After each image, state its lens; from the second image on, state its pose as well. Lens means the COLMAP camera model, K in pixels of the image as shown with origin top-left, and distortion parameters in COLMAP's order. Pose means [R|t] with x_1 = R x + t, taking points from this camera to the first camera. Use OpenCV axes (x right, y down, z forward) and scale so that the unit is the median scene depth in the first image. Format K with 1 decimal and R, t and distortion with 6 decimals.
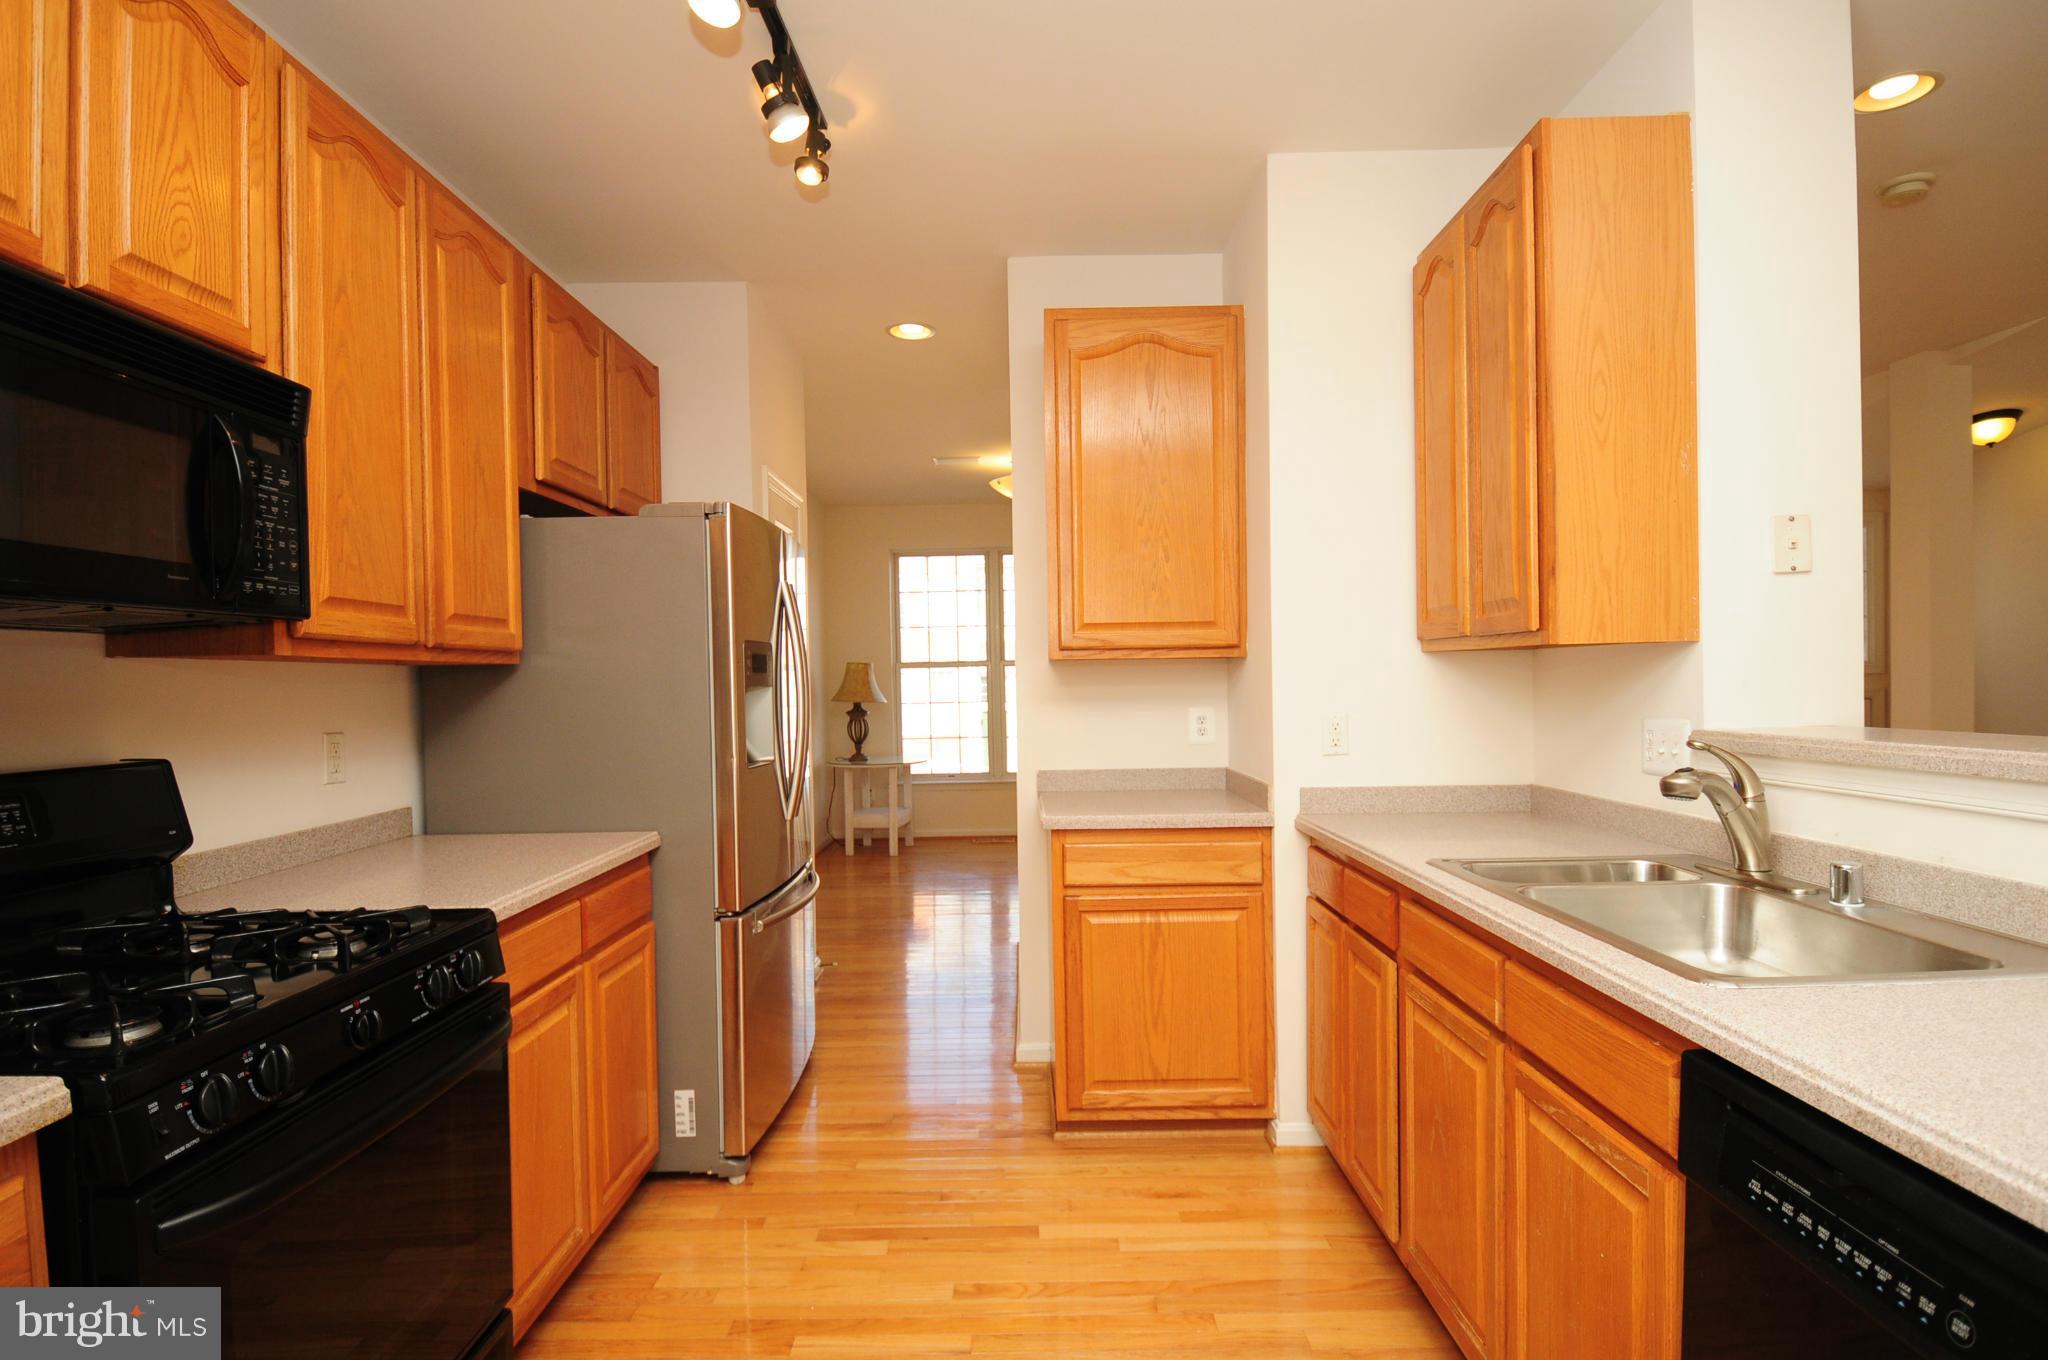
lens RADIAL K [[953.3, 0, 1024.0], [0, 953.3, 680.0], [0, 0, 1]] dist [-0.000399, -0.000135]
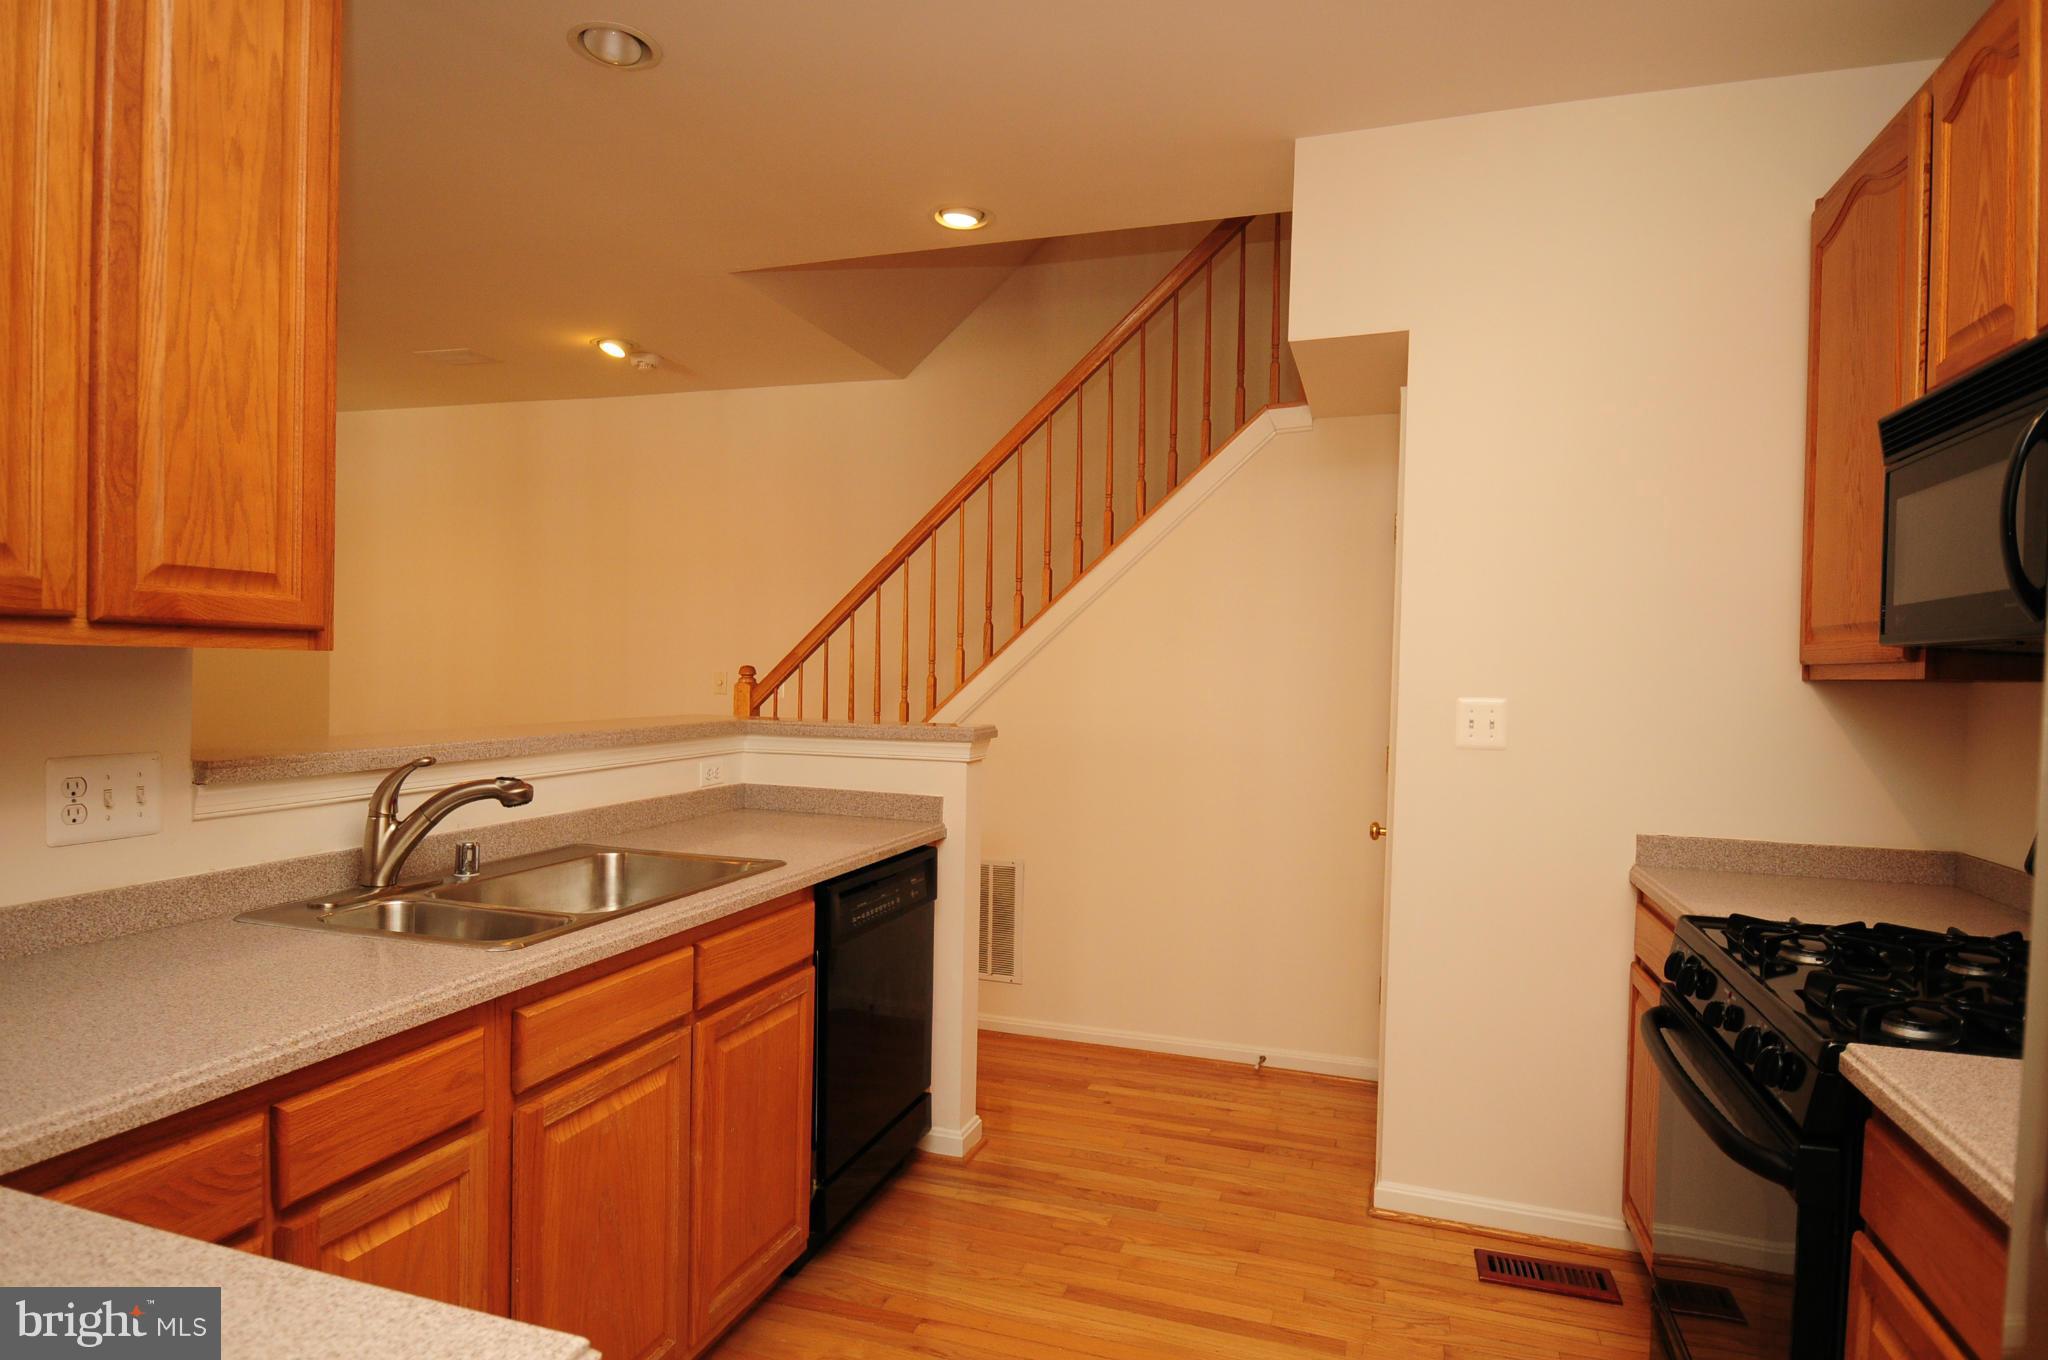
lens RADIAL K [[953.3, 0, 1024.0], [0, 953.3, 680.0], [0, 0, 1]] dist [-0.000399, -0.000135]
pose [[0.959034, 0.035730, -0.281028, 0.048562], [-0.038681, 0.999239, -0.004959, -0.011967], [0.280637, 0.015626, 0.959687, 0.402490]]
